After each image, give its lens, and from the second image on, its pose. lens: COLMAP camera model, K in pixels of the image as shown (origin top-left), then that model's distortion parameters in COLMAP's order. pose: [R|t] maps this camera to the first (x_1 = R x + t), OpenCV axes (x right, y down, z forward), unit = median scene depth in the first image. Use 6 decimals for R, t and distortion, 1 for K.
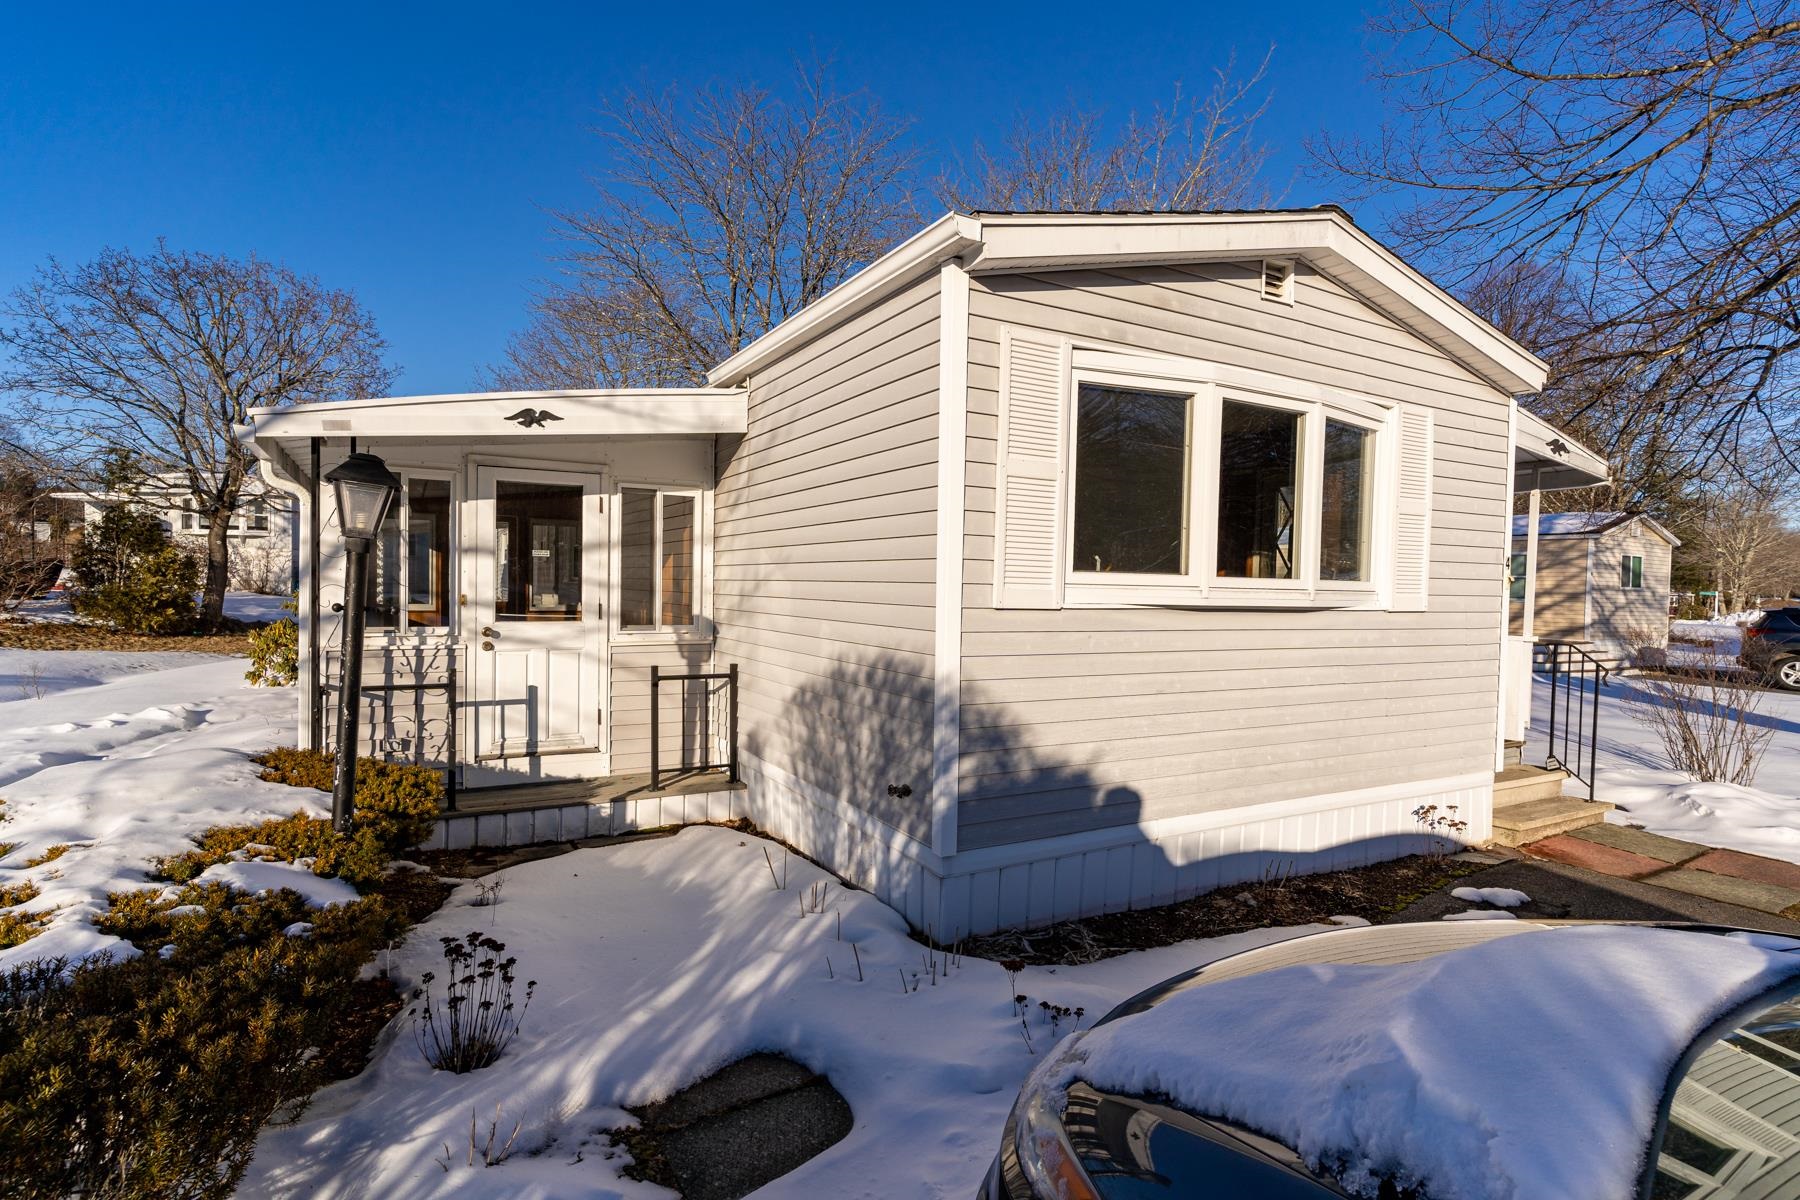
lens RADIAL K [[873.2, 0, 900.0], [0, 873.2, 600.0], [0, 0, 1]] dist [0.002658, 0.000645]
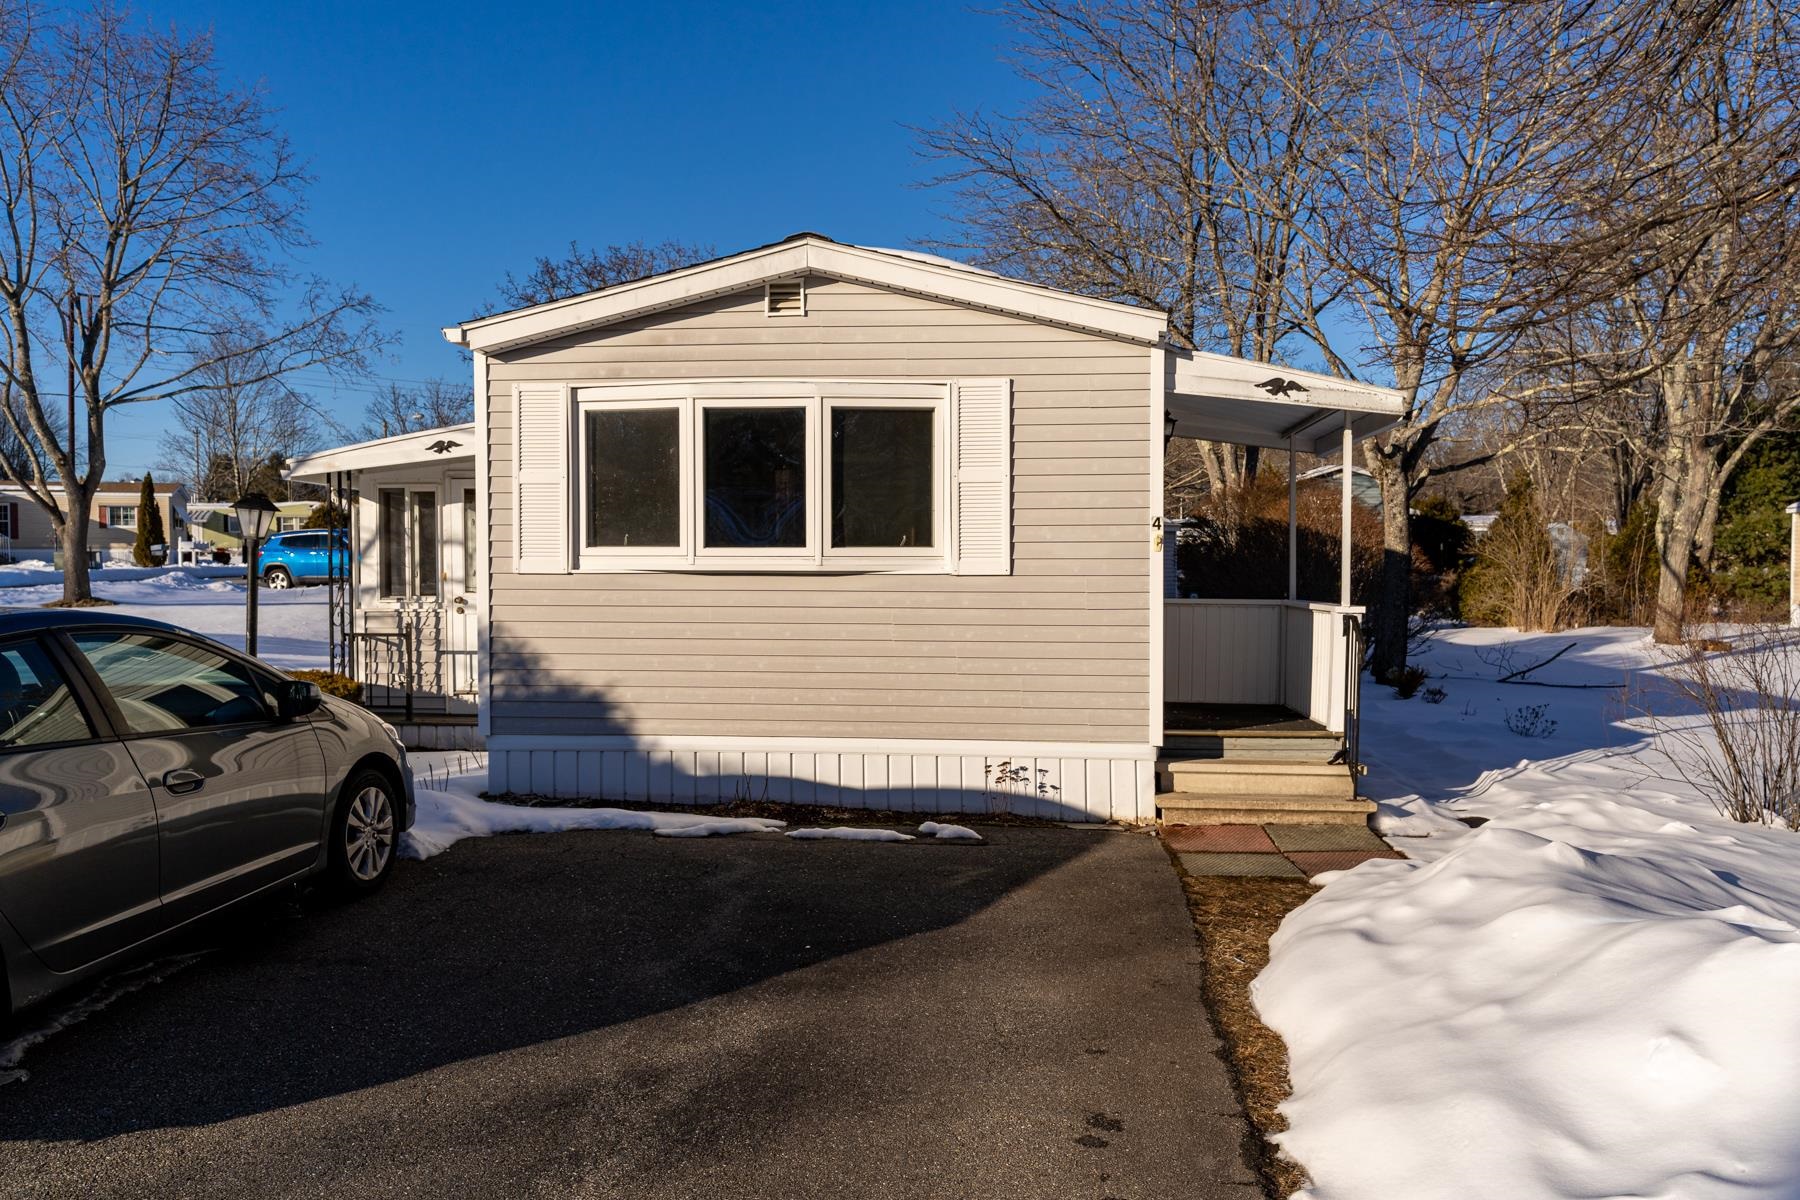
lens RADIAL K [[1164.5, 0, 770.5], [0, 1164.5, 576.1], [0, 0, 1]] dist [-0.000564, -0.000327]
pose [[0.831613, -0.012322, -0.555219, 1.248520], [0.006783, 0.999905, -0.012032, 0.032250], [0.555314, 0.006240, 0.831617, -0.320468]]
